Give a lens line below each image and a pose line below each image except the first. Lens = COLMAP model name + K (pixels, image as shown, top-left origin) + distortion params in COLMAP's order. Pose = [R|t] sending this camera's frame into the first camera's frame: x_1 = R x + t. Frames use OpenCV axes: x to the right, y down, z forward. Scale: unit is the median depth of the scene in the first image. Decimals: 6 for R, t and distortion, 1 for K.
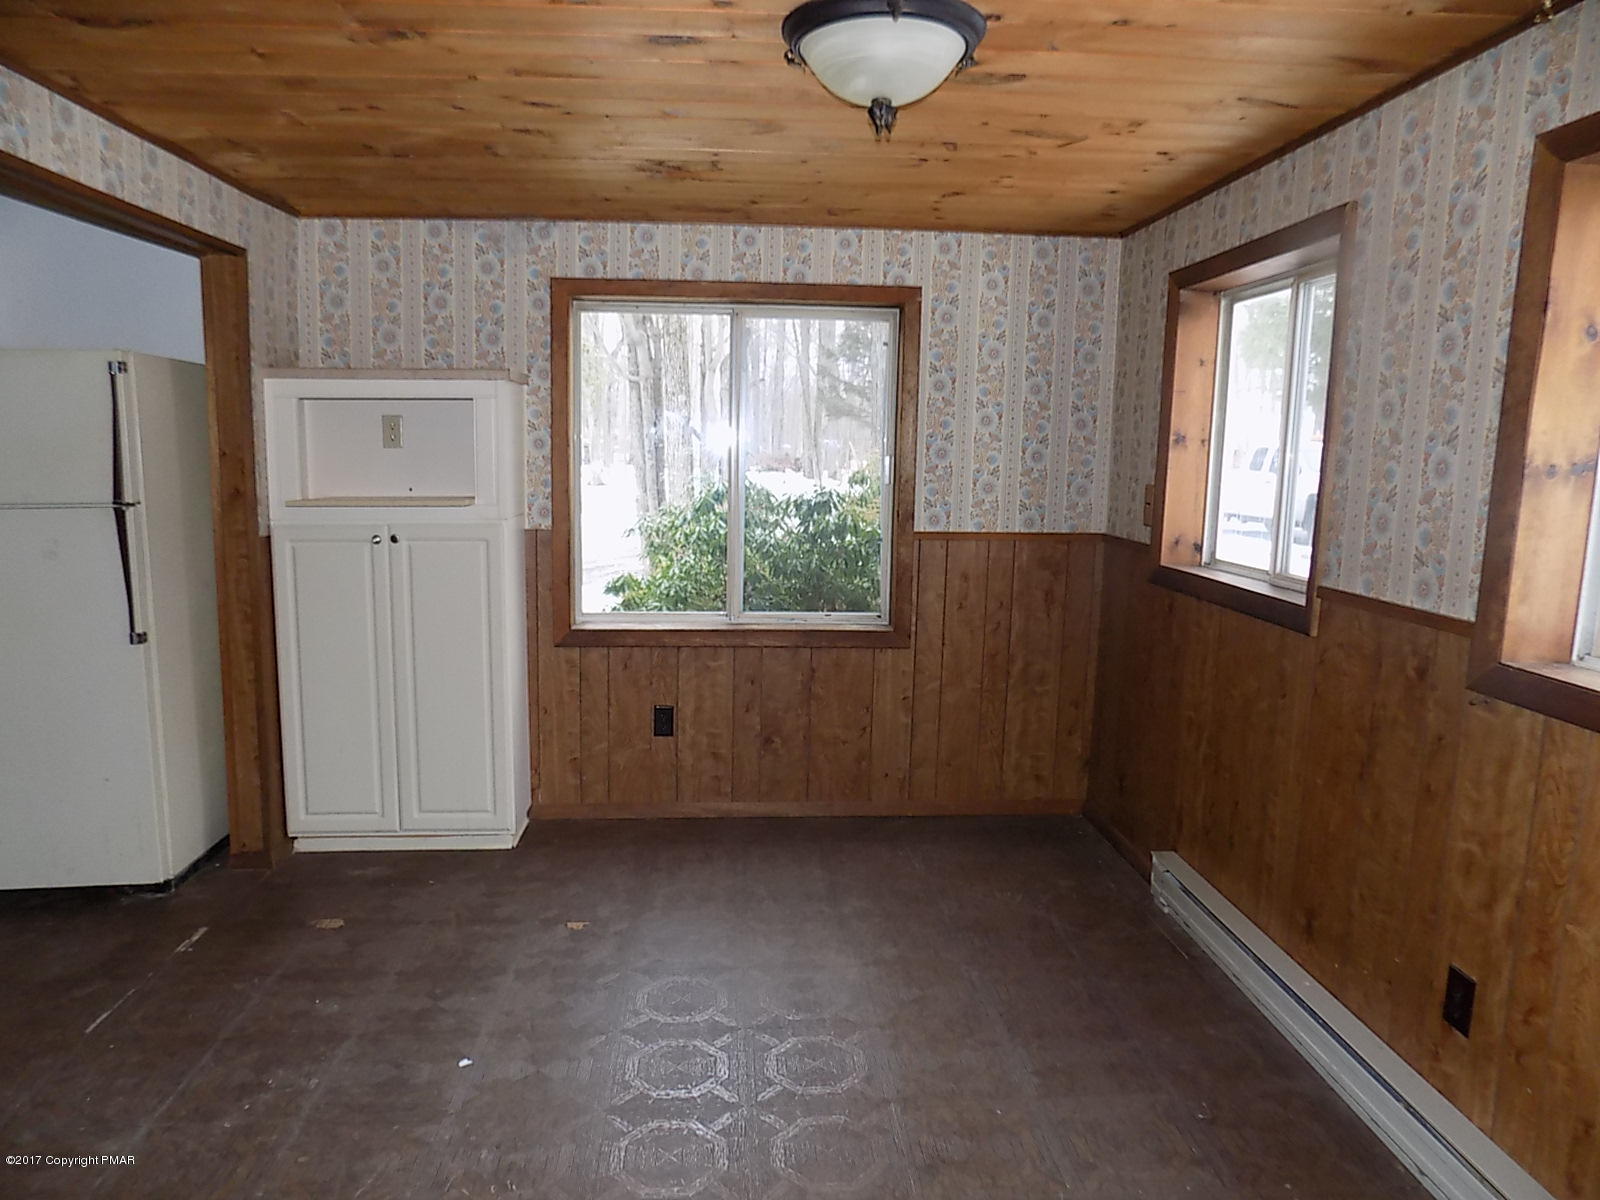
lens RADIAL K [[1064.1, 0, 801.6], [0, 1064.1, 594.9], [0, 0, 1]] dist [-0.039464, 0.004331]
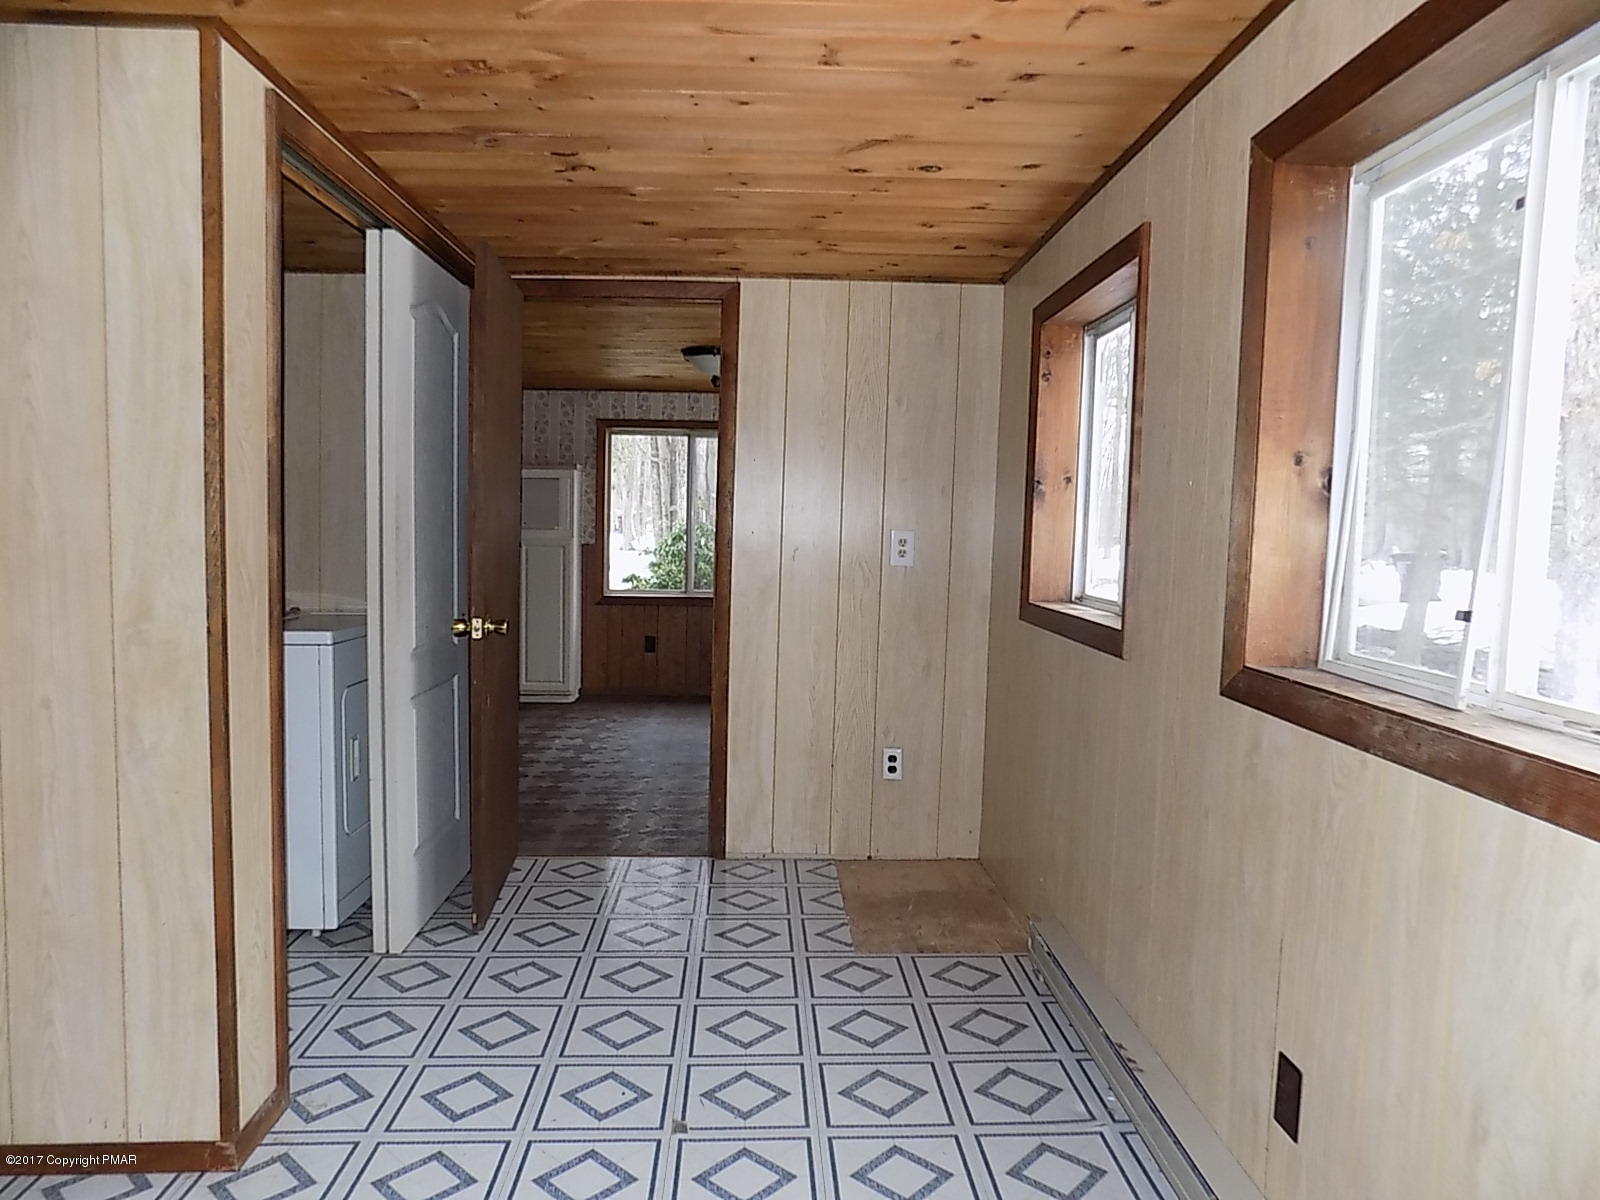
lens RADIAL K [[1064.1, 0, 802.4], [0, 1064.1, 604.3], [0, 0, 1]] dist [-0.039464, 0.004331]
pose [[0.999381, 0.009842, -0.033769, 0.217596], [-0.011752, 0.998315, -0.056826, 0.157813], [0.033153, 0.057187, 0.997813, -0.951577]]
